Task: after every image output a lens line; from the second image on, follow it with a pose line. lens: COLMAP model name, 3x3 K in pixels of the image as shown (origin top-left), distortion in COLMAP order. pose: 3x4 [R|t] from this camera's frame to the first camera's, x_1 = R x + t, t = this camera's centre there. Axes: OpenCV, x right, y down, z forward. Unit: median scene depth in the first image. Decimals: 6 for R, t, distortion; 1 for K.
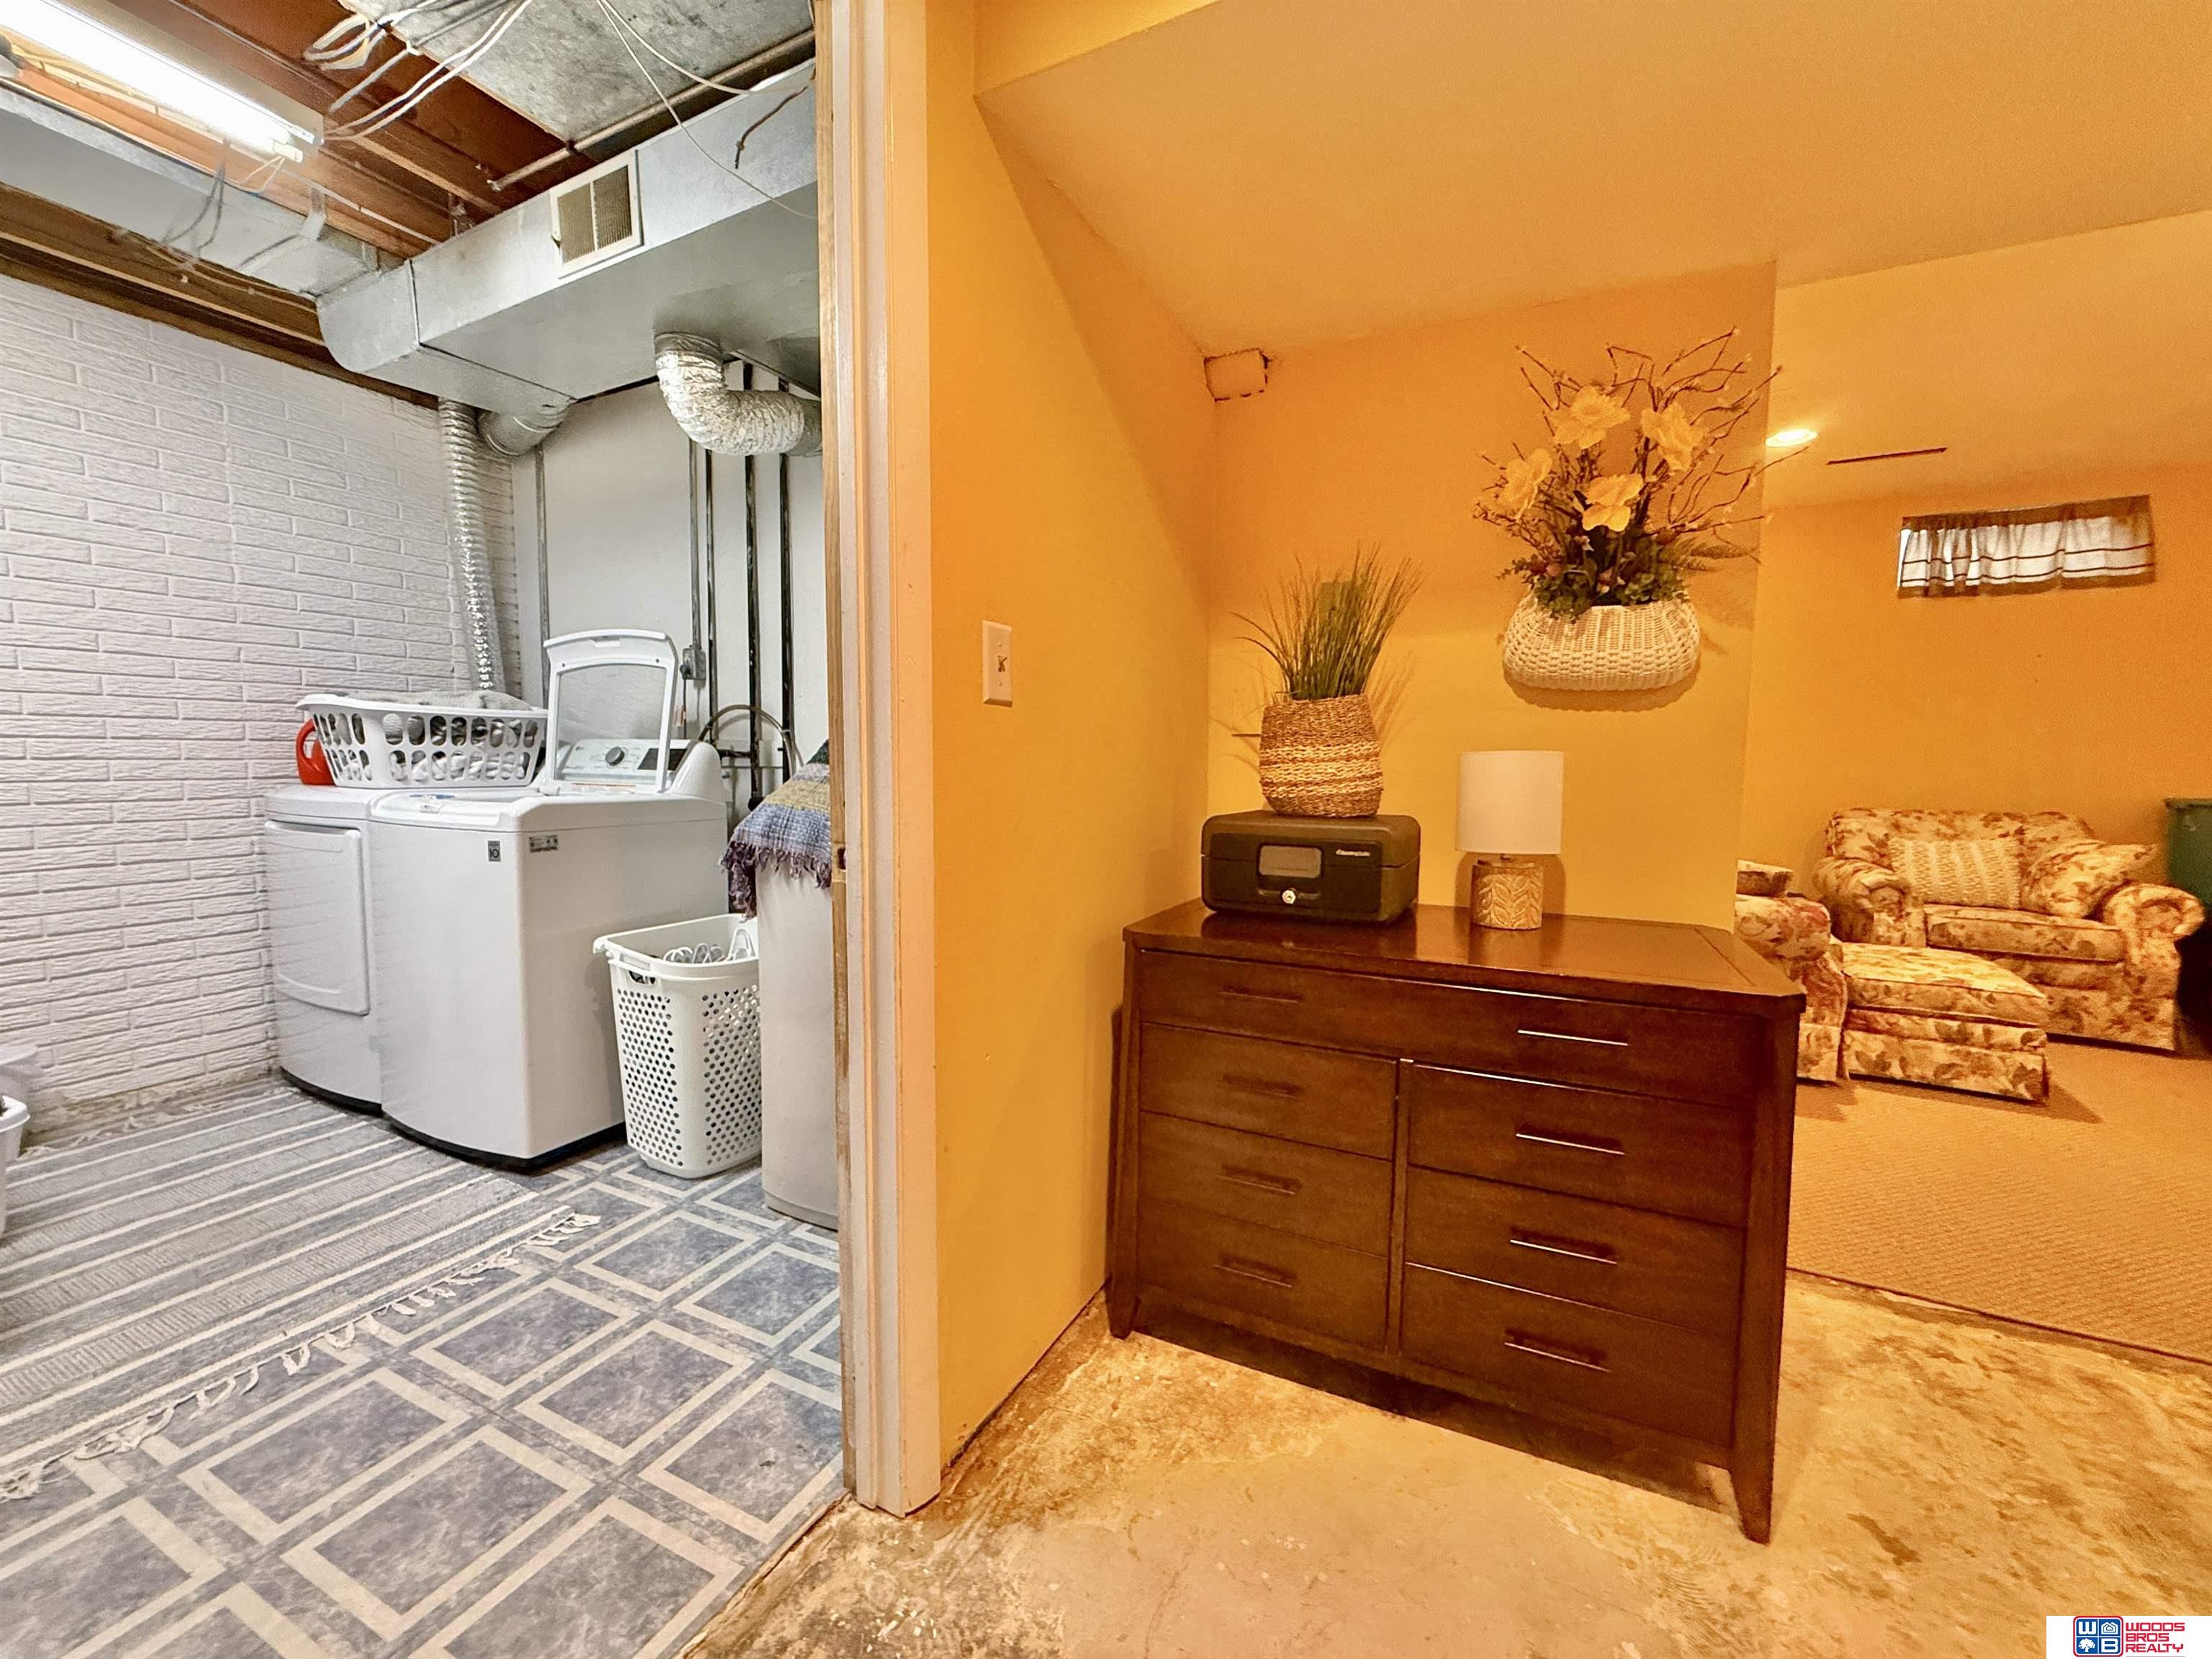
lens RADIAL K [[884.9, 0, 1094.7], [0, 884.9, 830.8], [0, 0, 1]] dist [-0.003119, 0.000843]
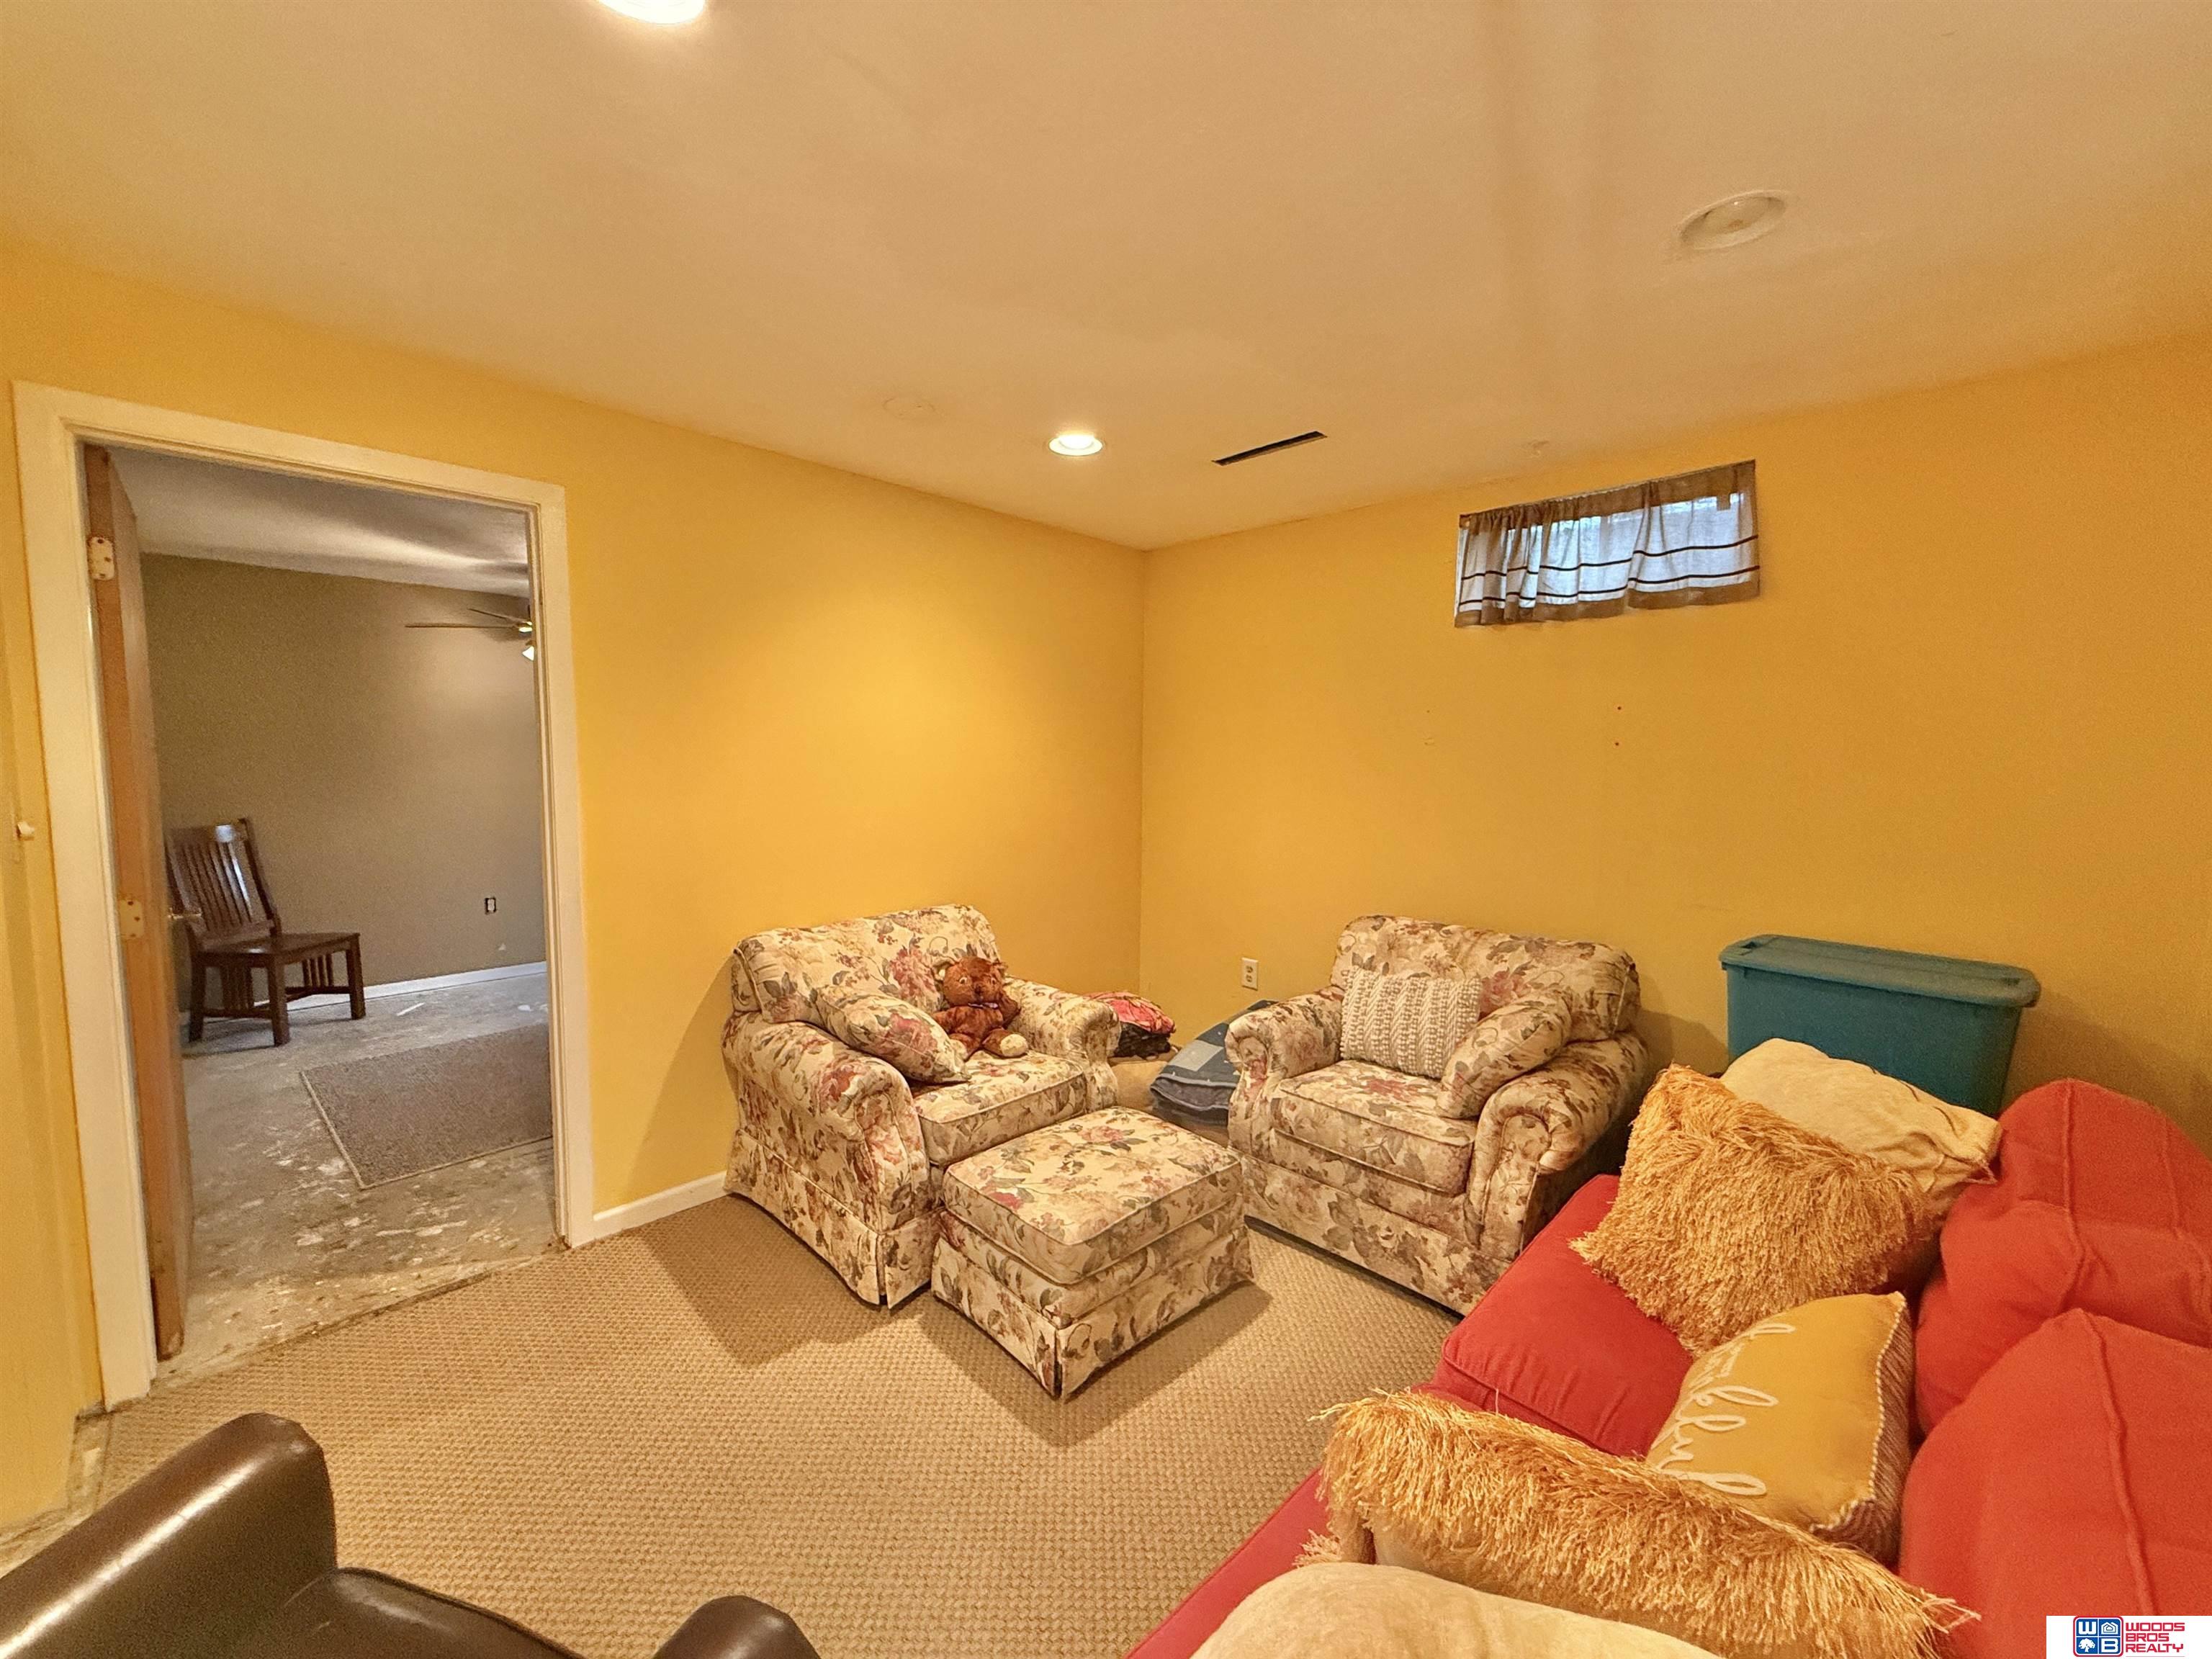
lens RADIAL K [[884.9, 0, 1100.2], [0, 884.9, 832.3], [0, 0, 1]] dist [-0.003119, 0.000843]
pose [[0.954005, 0.028121, -0.298469, 1.945417], [-0.029093, 0.999576, 0.001188, -0.201812], [0.298376, 0.007550, 0.954418, 0.516008]]
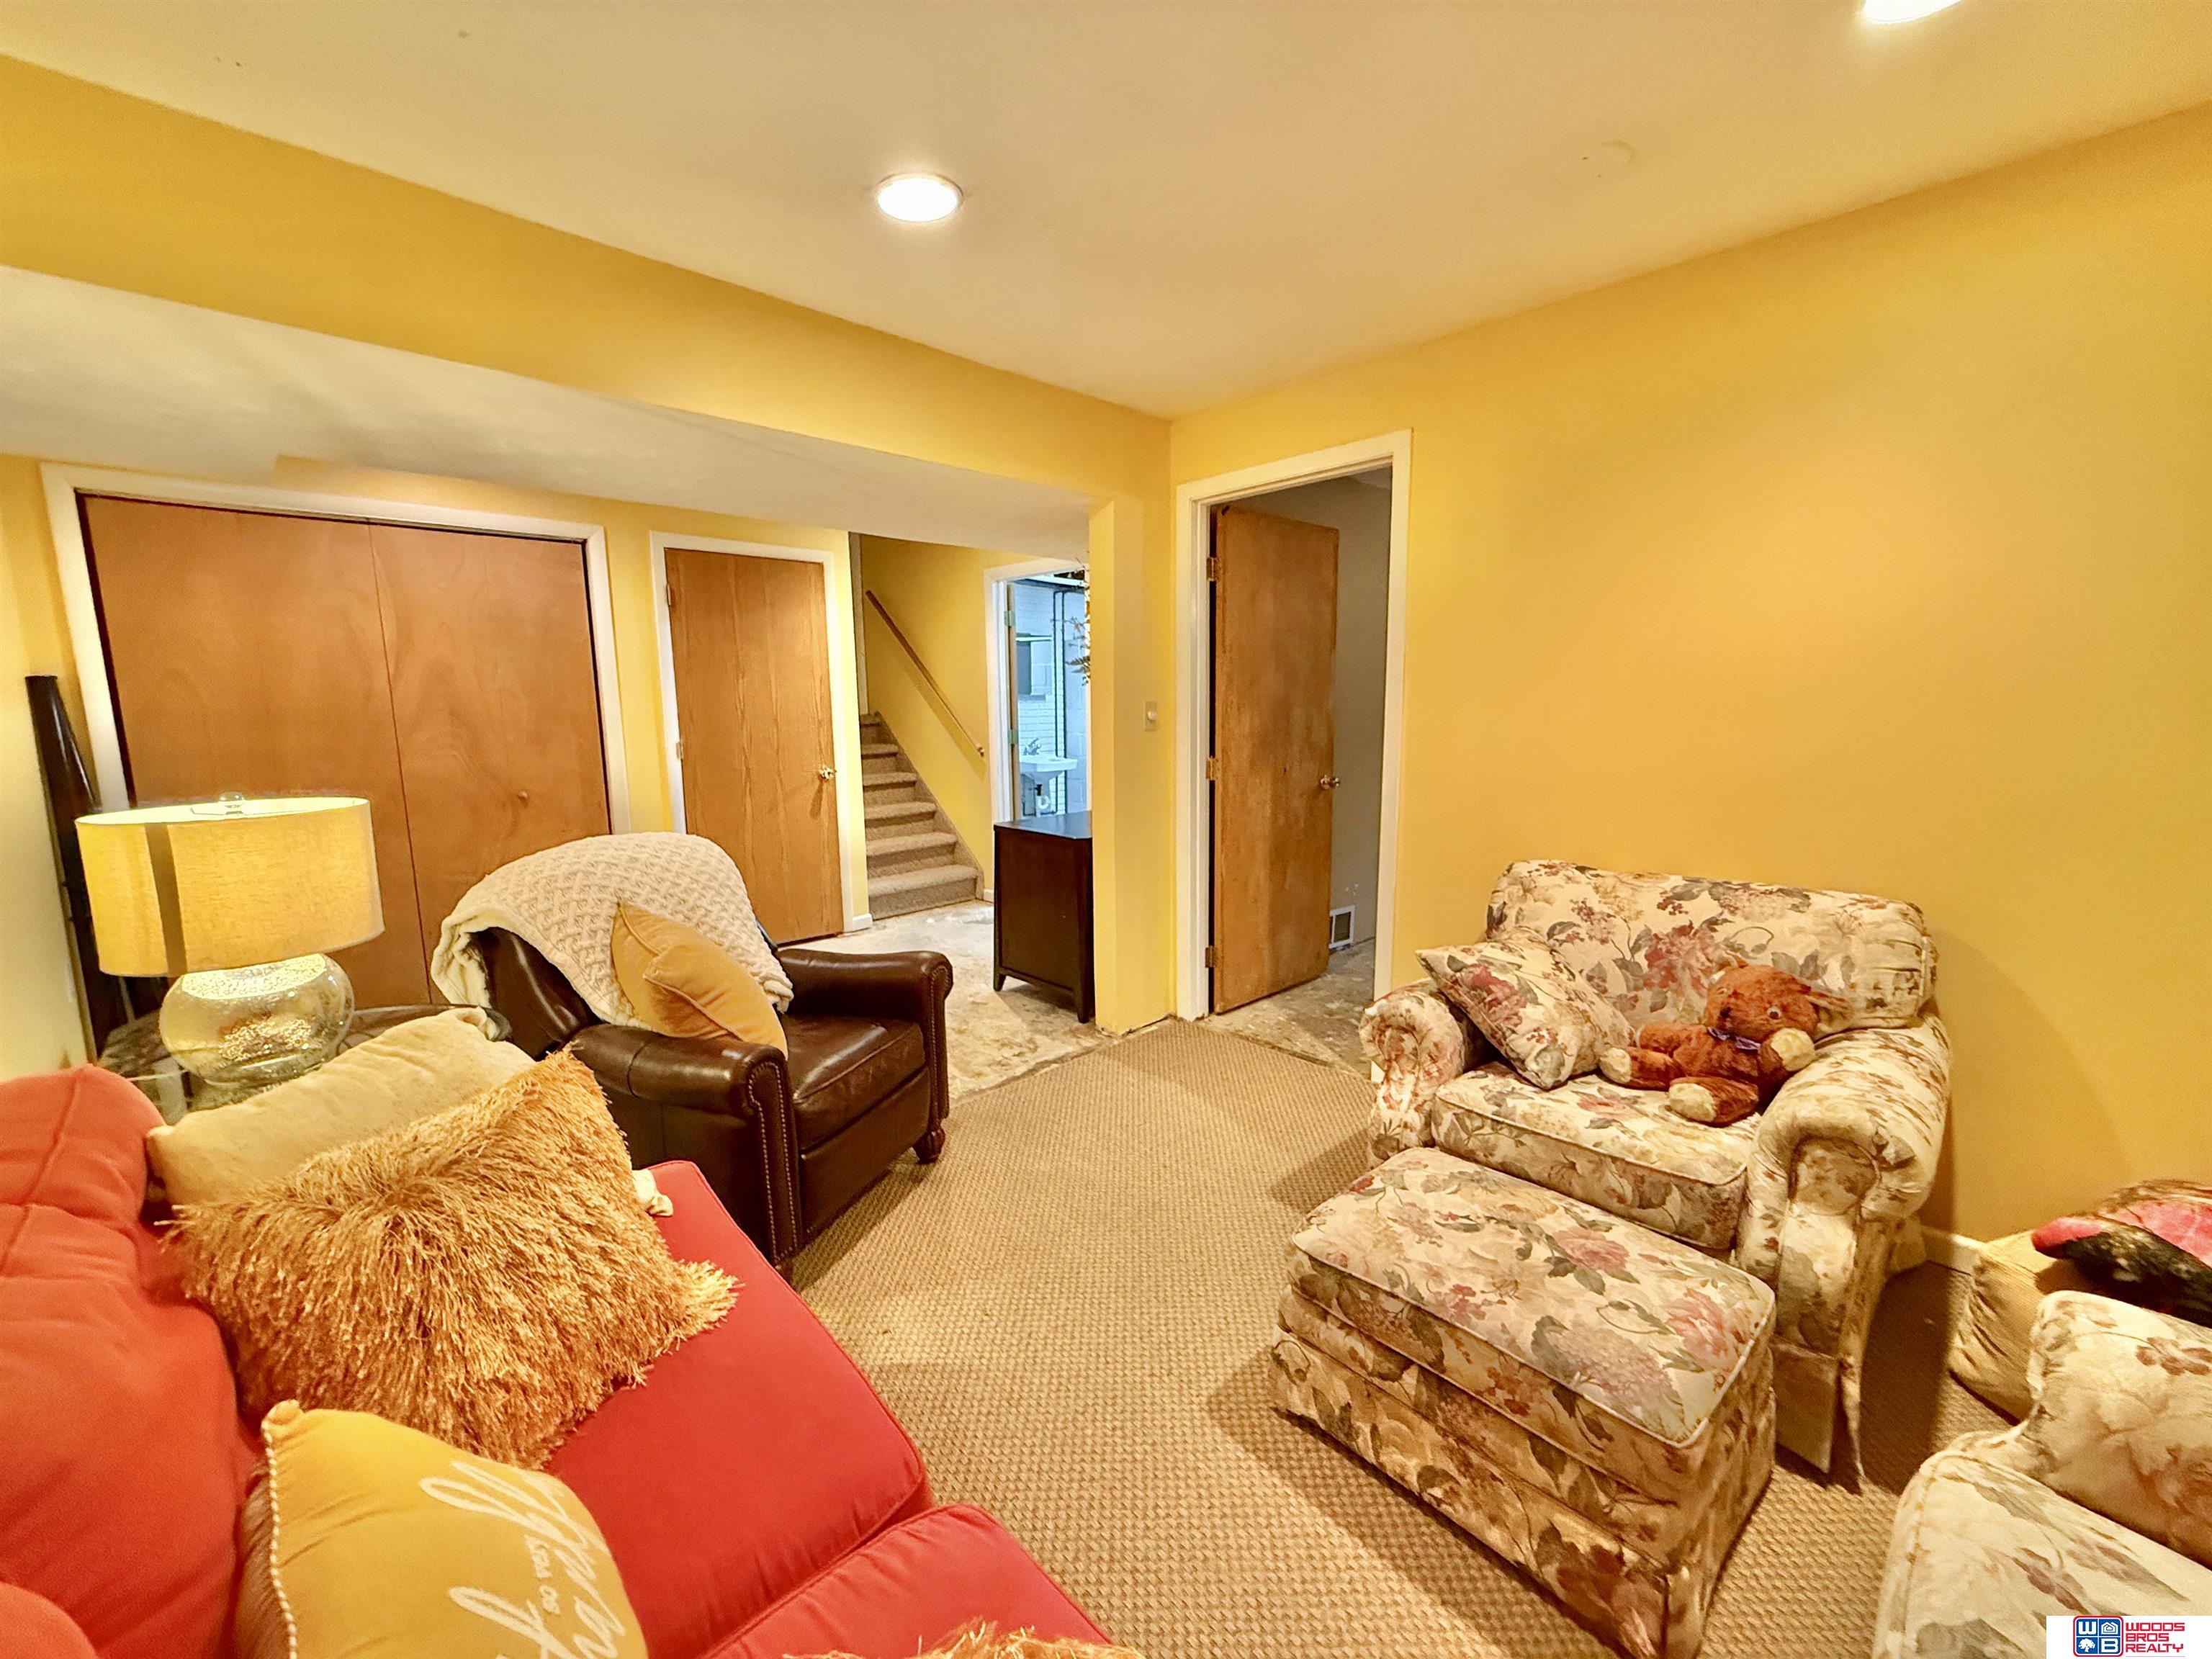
lens RADIAL K [[884.9, 0, 1095.1], [0, 884.9, 830.9], [0, 0, 1]] dist [-0.003119, 0.000843]
pose [[-0.325049, 0.138400, -0.935515, 2.408835], [-0.071964, 0.982745, 0.170391, -0.236820], [0.942955, 0.122709, -0.309481, 1.502307]]
